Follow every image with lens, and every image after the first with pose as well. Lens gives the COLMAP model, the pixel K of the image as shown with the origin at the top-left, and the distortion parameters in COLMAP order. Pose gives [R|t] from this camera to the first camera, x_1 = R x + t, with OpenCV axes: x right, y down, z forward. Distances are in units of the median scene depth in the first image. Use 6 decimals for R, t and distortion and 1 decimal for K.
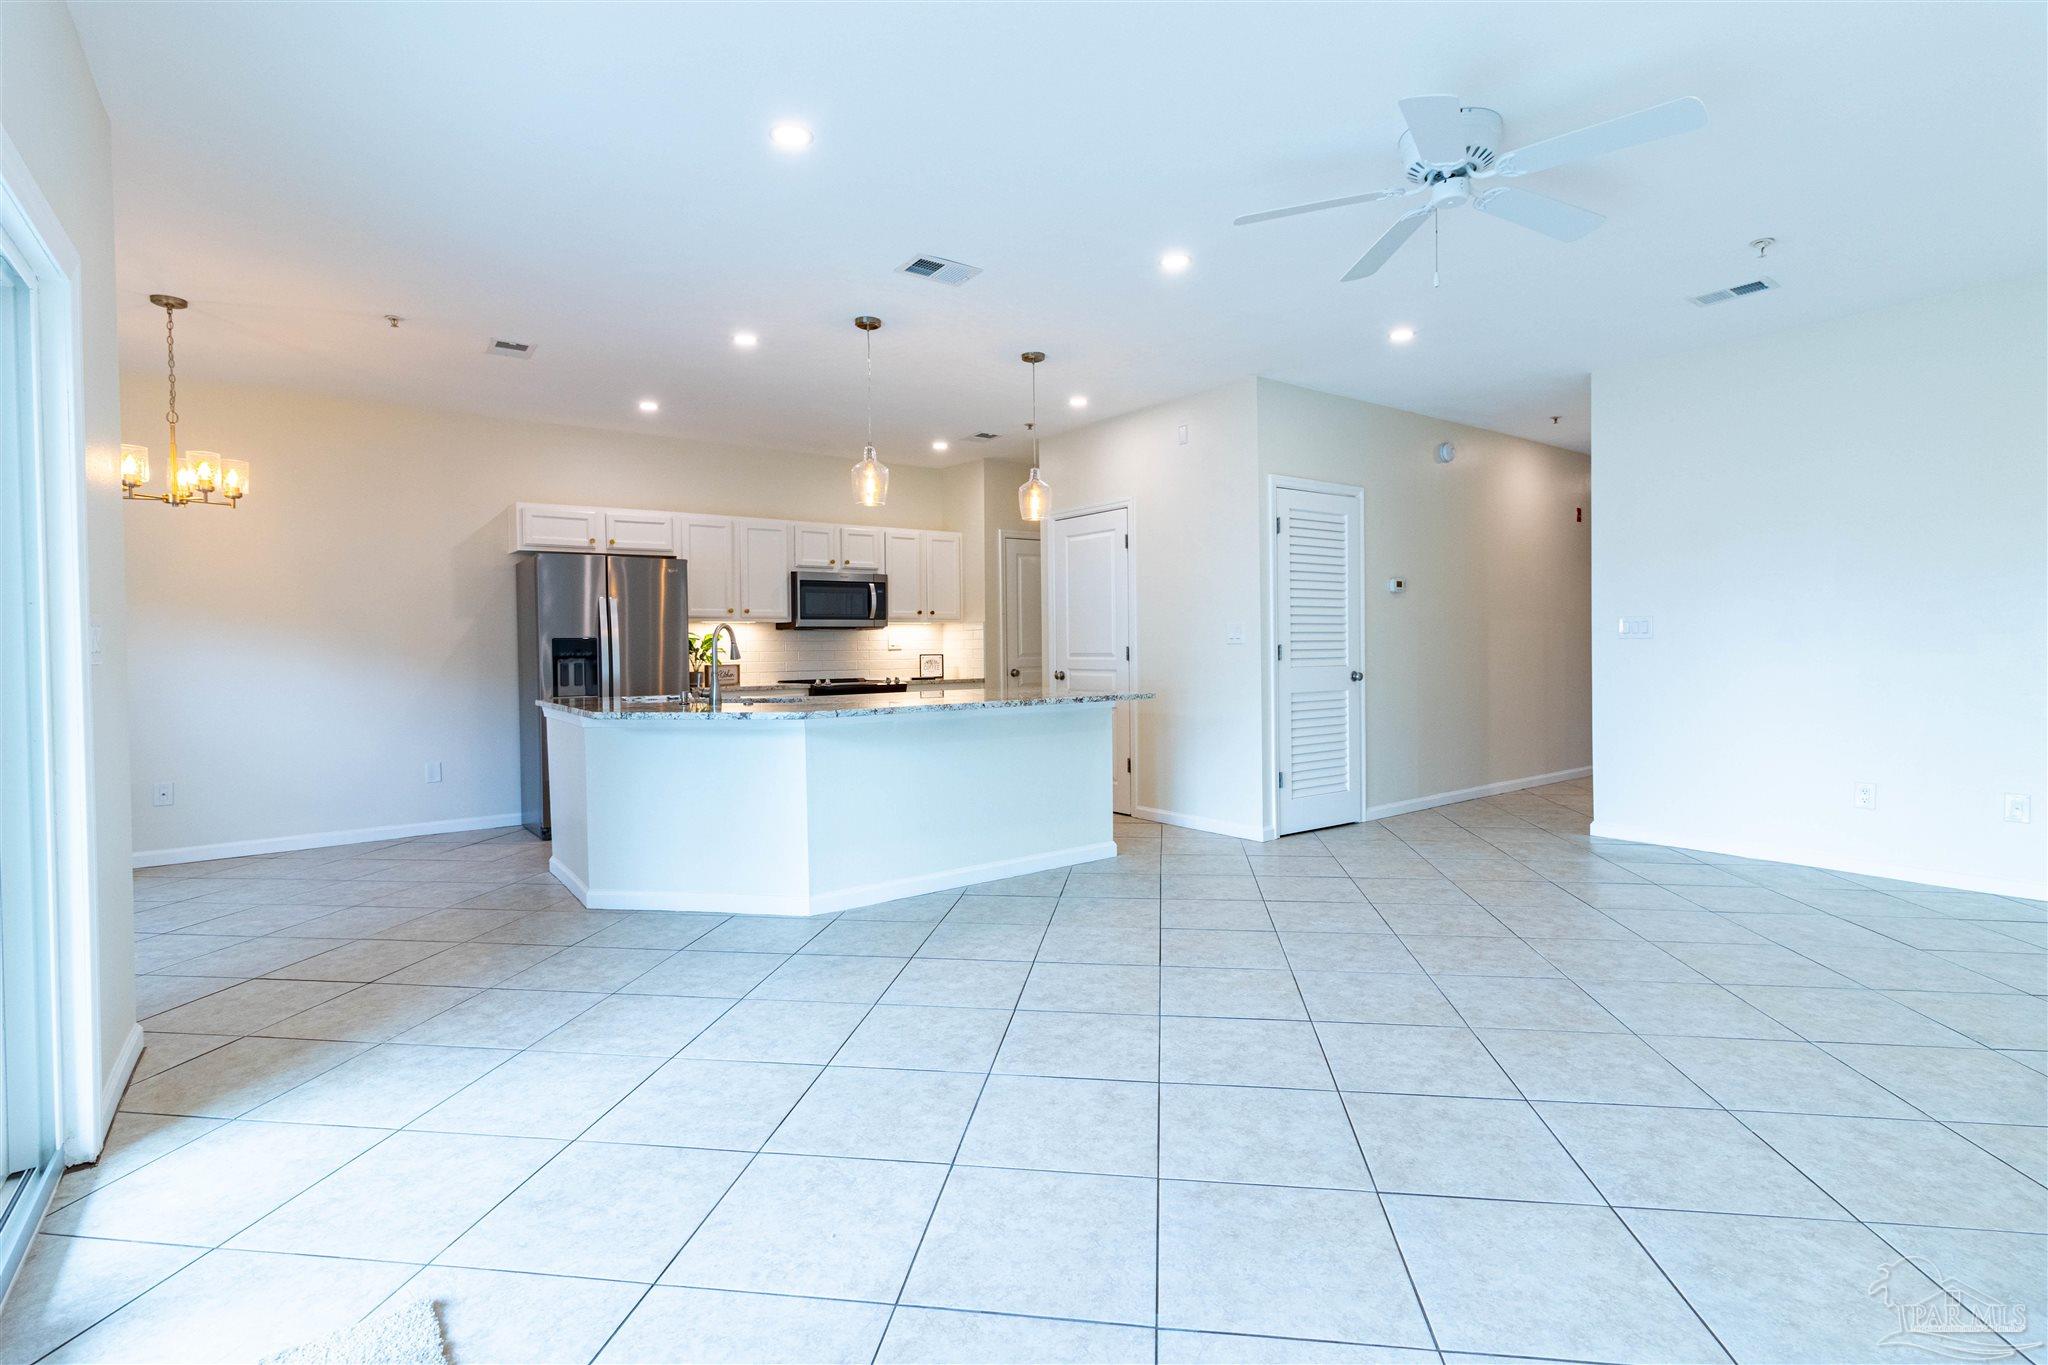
lens RADIAL K [[956.1, 0, 1029.4], [0, 956.1, 660.3], [0, 0, 1]] dist [0.003751, 0.001284]
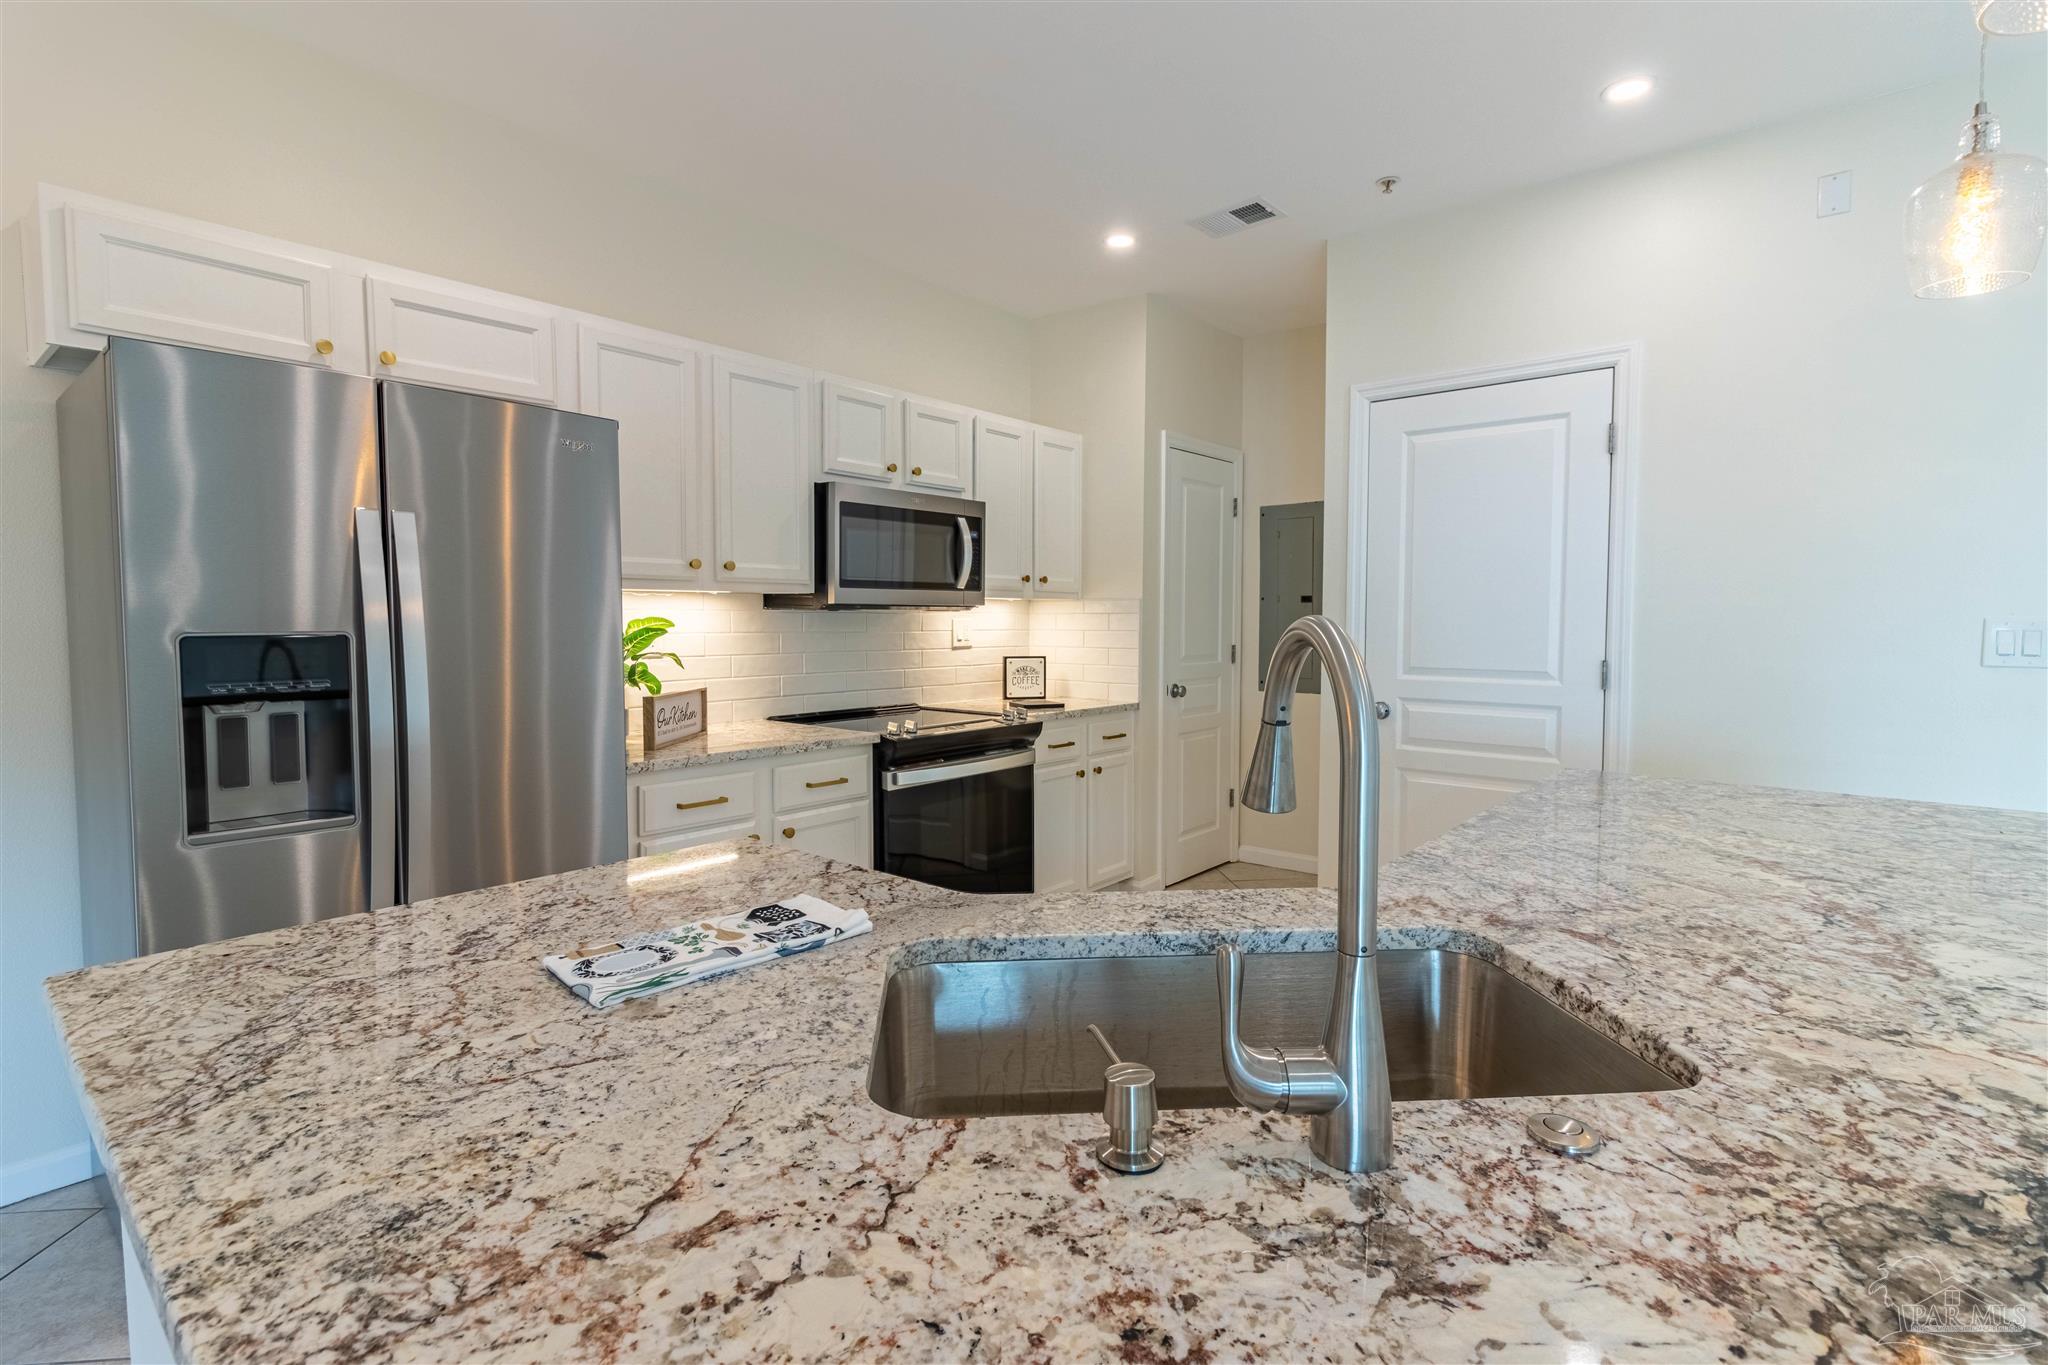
lens RADIAL K [[956.1, 0, 1029.4], [0, 956.1, 660.3], [0, 0, 1]] dist [0.003751, 0.001284]
pose [[0.973022, 0.002569, 0.230699, -0.263575], [-0.009273, 0.999565, 0.027980, -0.022604], [-0.230527, -0.029365, 0.972623, 0.550020]]
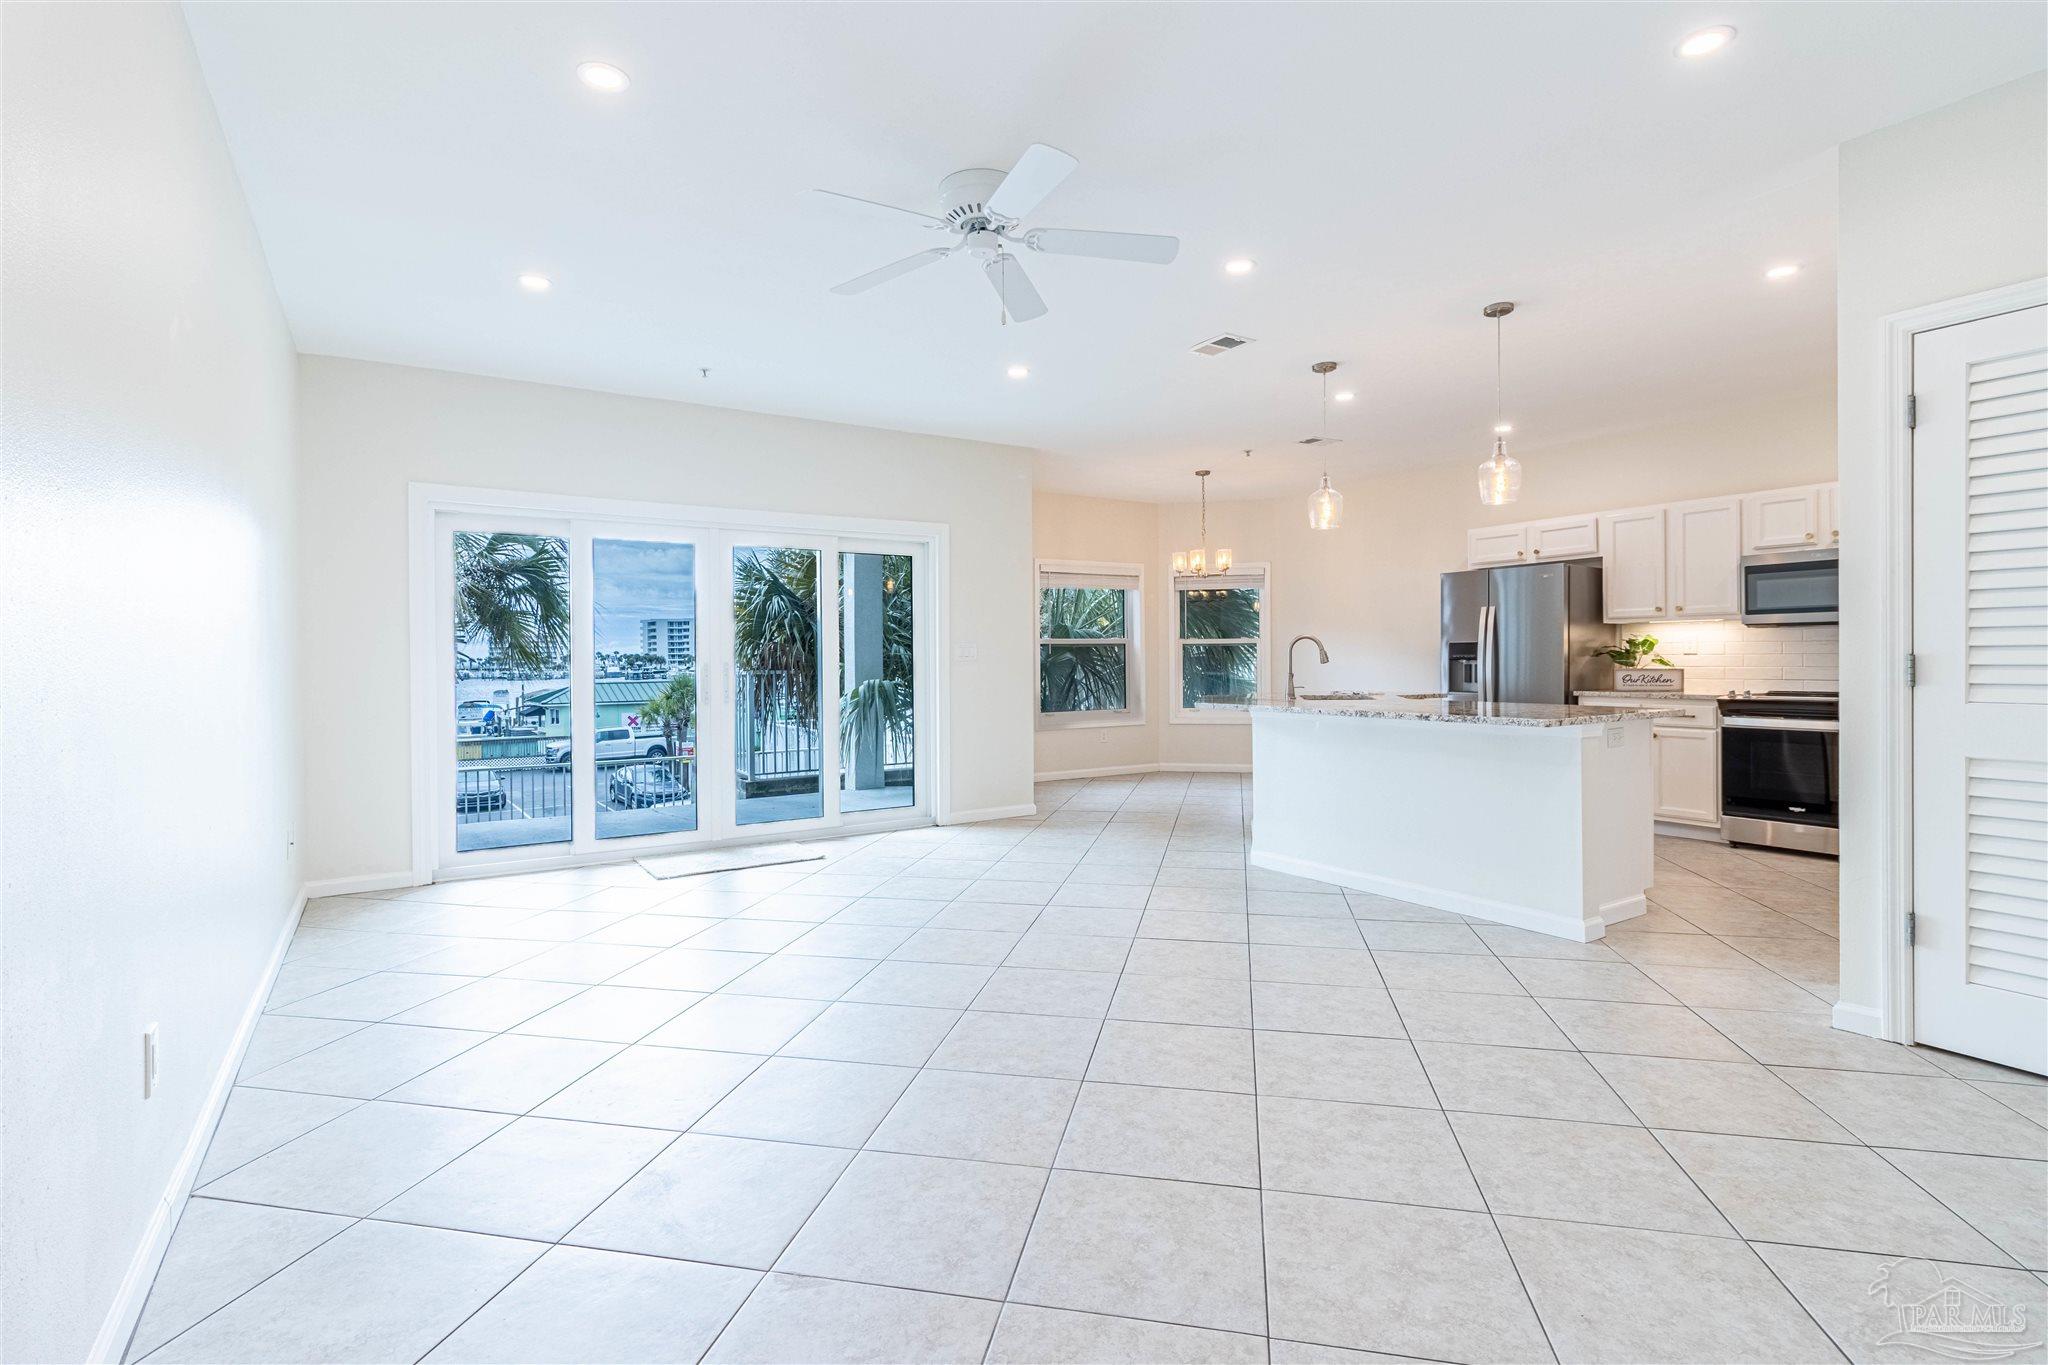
lens RADIAL K [[956.1, 0, 1029.4], [0, 956.1, 660.3], [0, 0, 1]] dist [0.003751, 0.001284]
pose [[-0.066787, 0.014863, -0.997657, 0.628297], [-0.004682, 0.999873, 0.015209, -0.014659], [0.997756, 0.005687, -0.066709, 0.464434]]
